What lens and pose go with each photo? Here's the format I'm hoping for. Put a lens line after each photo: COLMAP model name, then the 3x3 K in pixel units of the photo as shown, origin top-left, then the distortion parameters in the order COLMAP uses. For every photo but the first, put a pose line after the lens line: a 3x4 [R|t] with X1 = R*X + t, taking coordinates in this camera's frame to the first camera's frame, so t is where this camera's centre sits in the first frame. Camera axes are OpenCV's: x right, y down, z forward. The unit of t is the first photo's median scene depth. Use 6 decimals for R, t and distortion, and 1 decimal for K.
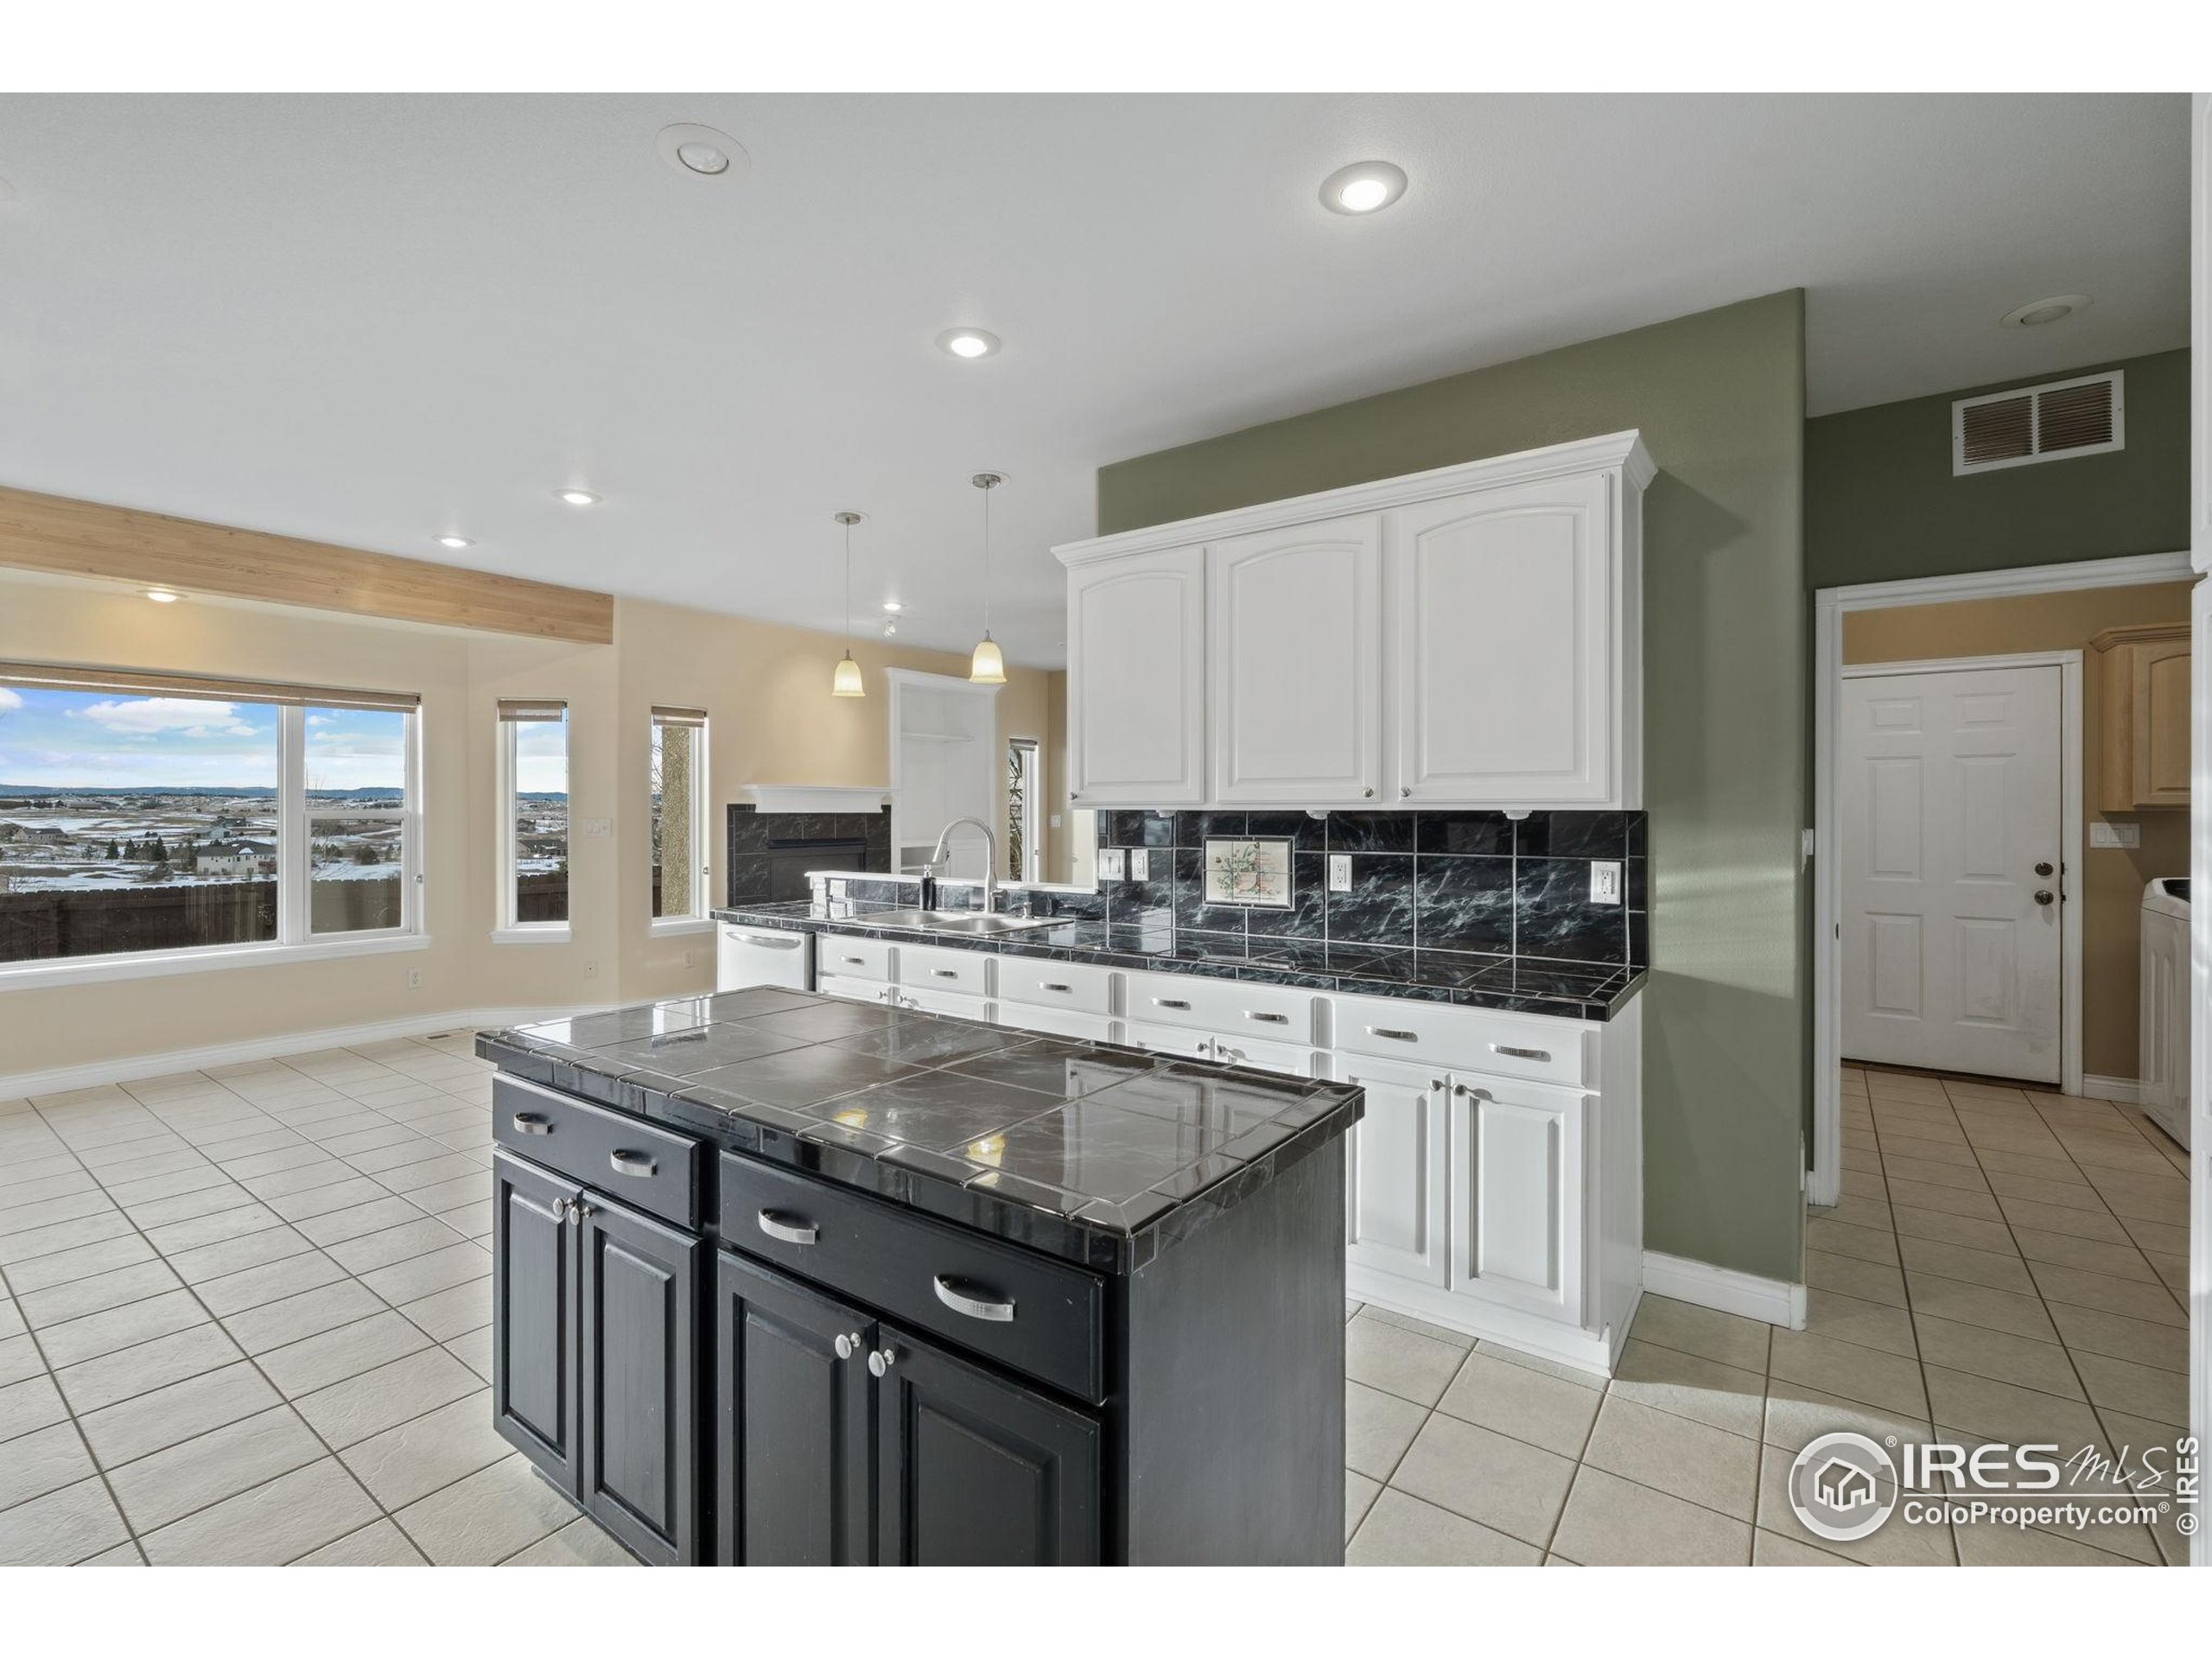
lens RADIAL K [[977.3, 0, 1106.6], [0, 977.3, 821.9], [0, 0, 1]] dist [-0.003865, -0.000465]
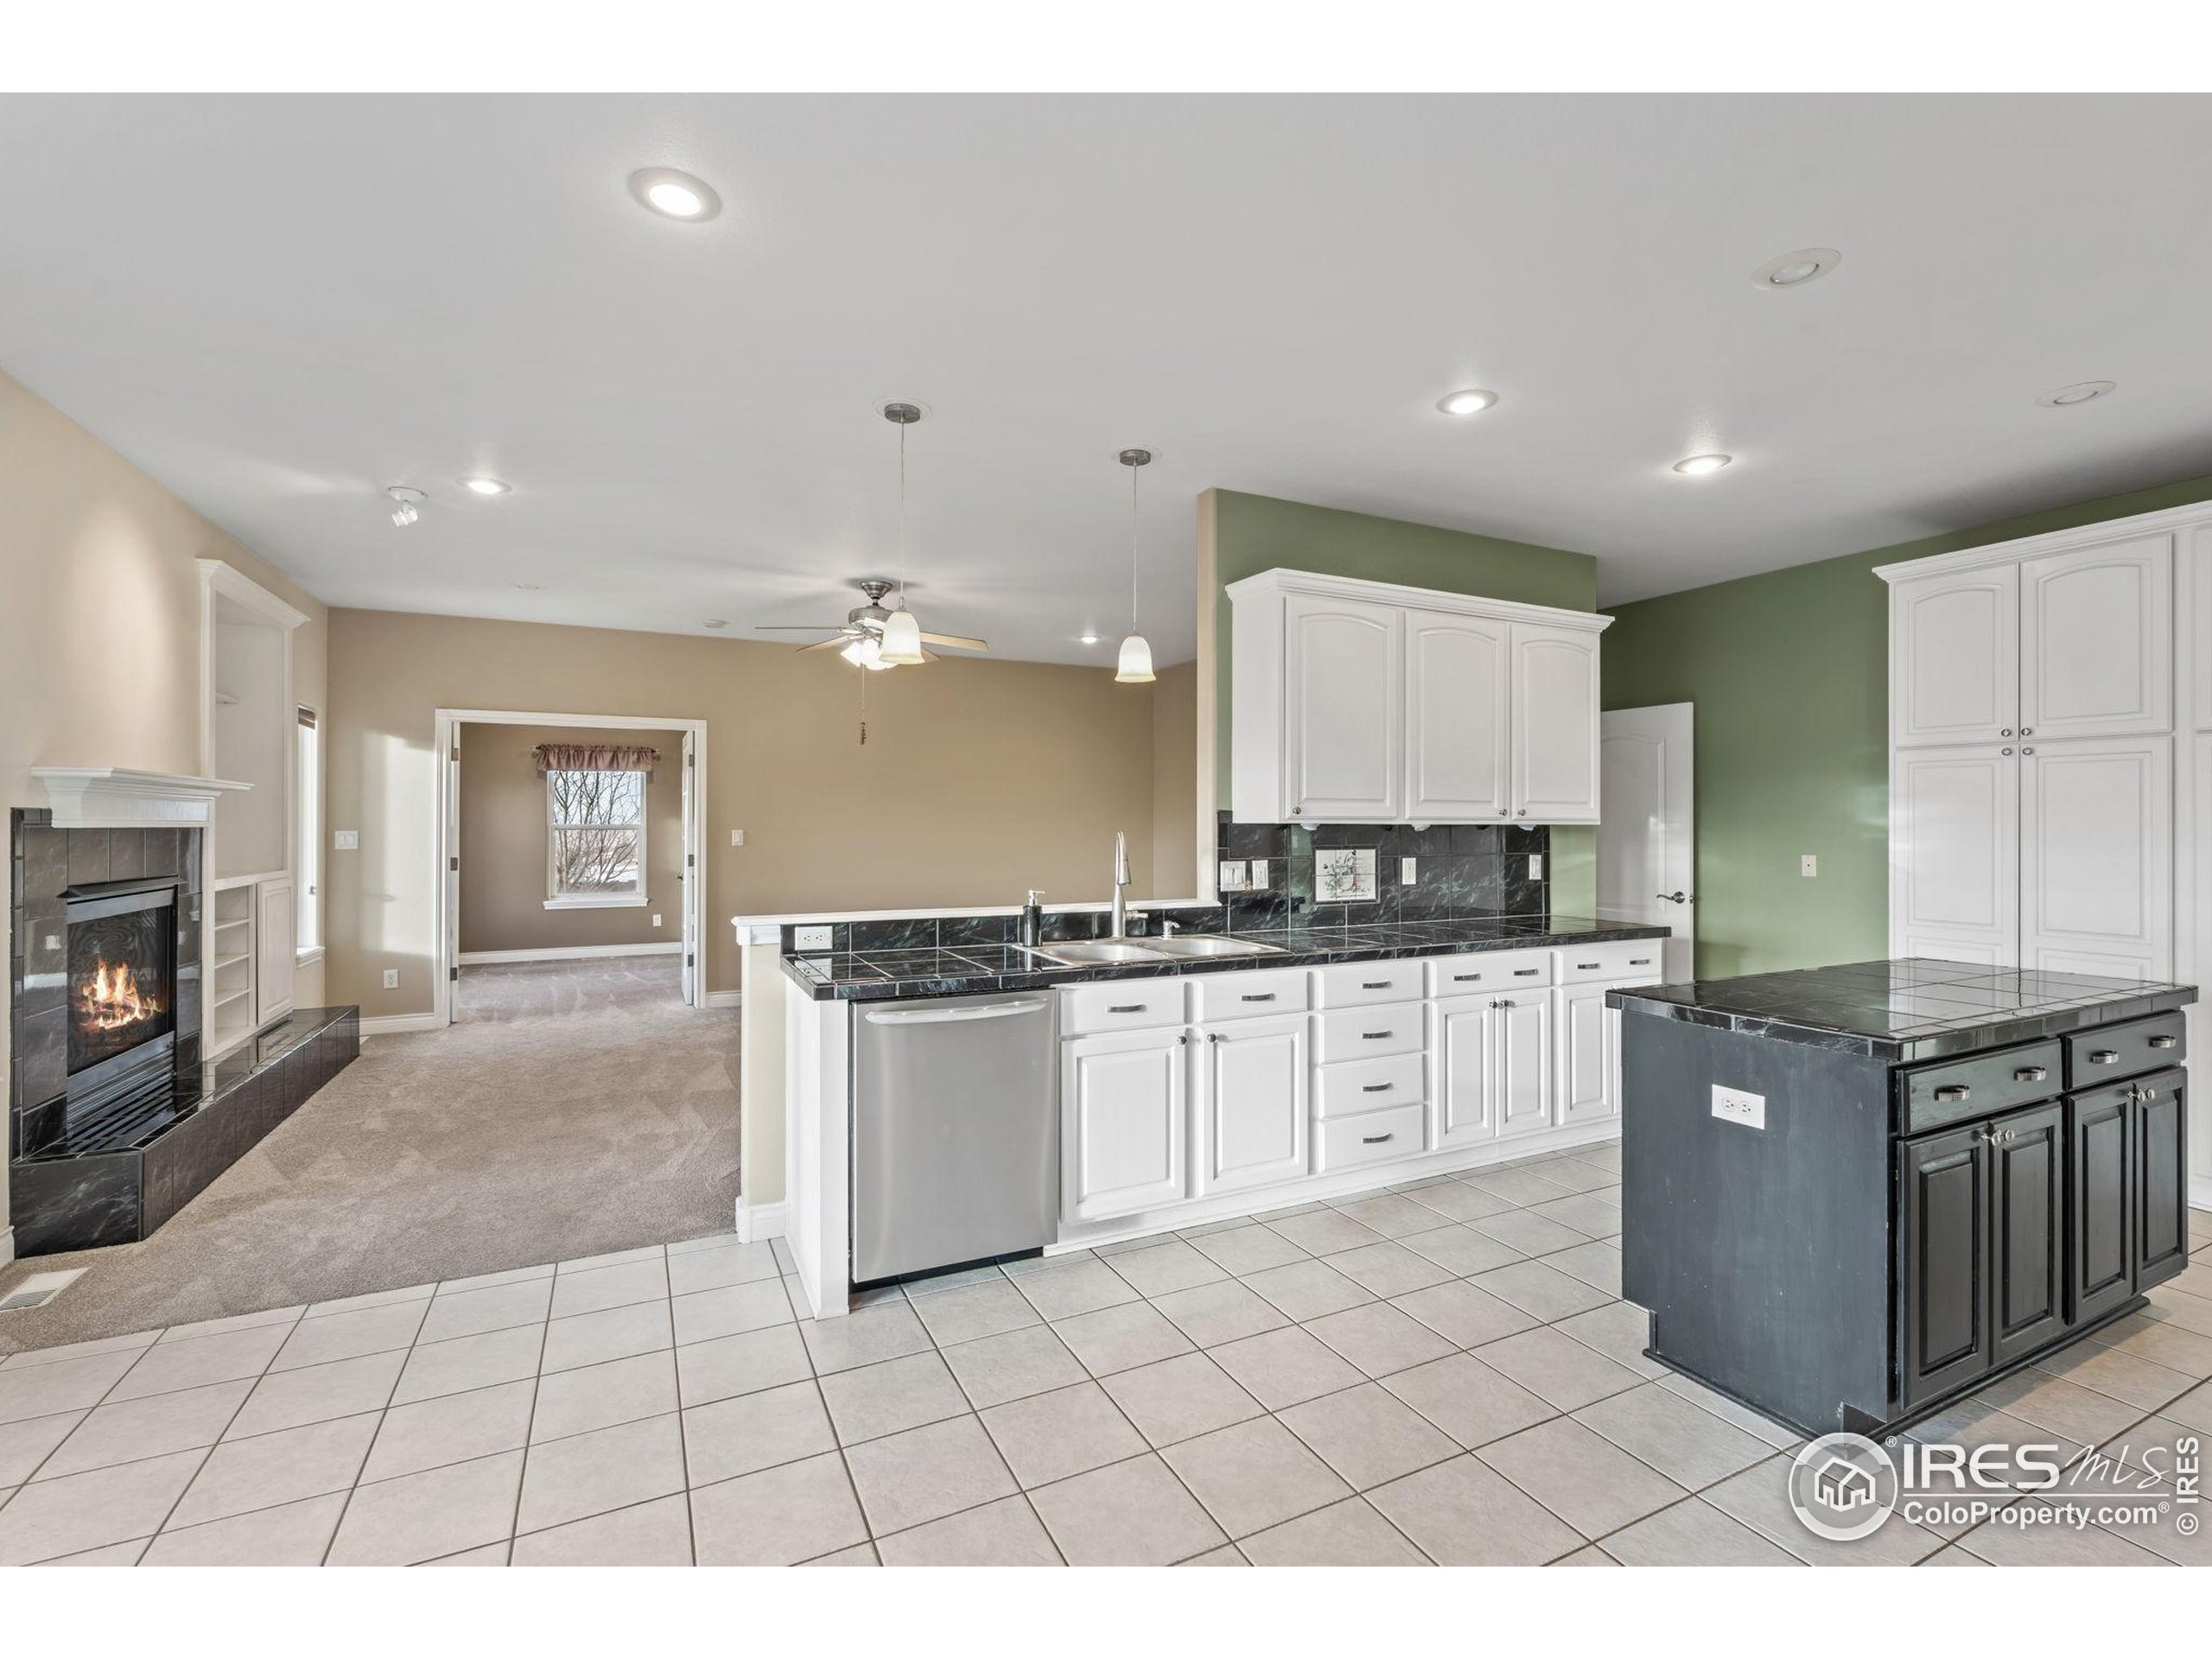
lens RADIAL K [[977.3, 0, 1110.2], [0, 977.3, 815.6], [0, 0, 1]] dist [-0.003865, -0.000465]
pose [[0.467674, 0.009505, 0.883850, -1.079779], [0.007346, 0.999866, -0.014640, -0.006484], [-0.883870, 0.013340, 0.467542, 0.699469]]
